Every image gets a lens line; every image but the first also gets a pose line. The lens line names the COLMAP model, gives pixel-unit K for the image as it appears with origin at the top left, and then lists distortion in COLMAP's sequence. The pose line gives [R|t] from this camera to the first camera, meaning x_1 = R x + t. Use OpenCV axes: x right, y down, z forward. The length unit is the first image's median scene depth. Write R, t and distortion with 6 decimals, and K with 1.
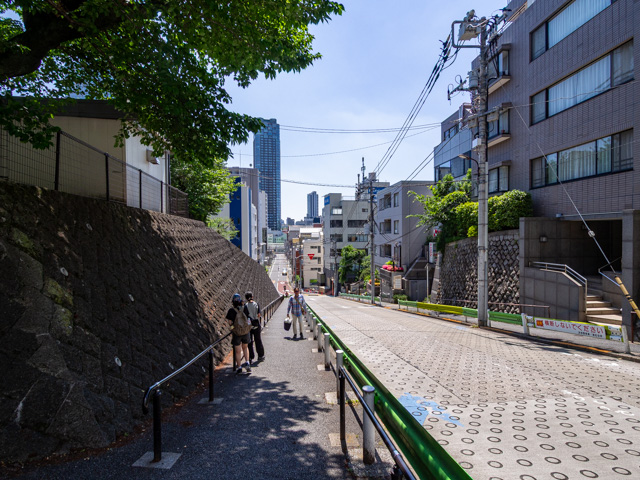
lens RADIAL K [[338.1, 0, 320.0], [0, 338.1, 240.0], [0, 0, 1]] dist [-0.006346, -0.000904]
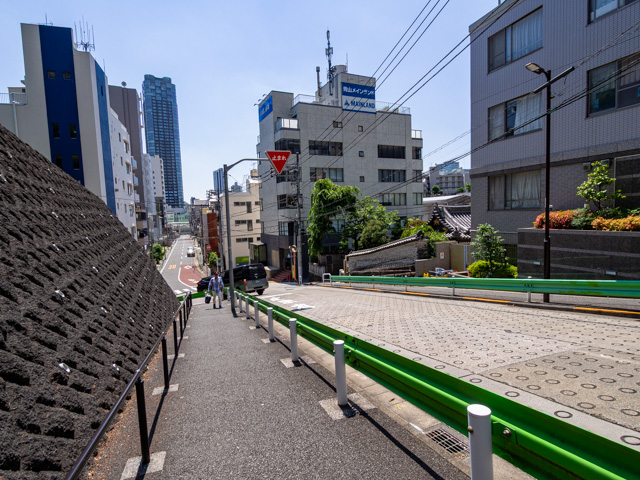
lens RADIAL K [[338.1, 0, 320.0], [0, 338.1, 240.0], [0, 0, 1]] dist [-0.006346, -0.000904]
pose [[0.964725, -0.049250, 0.258612, -0.039077], [0.035488, 0.997708, 0.057621, 0.056062], [-0.260857, -0.046411, 0.964261, 0.382067]]
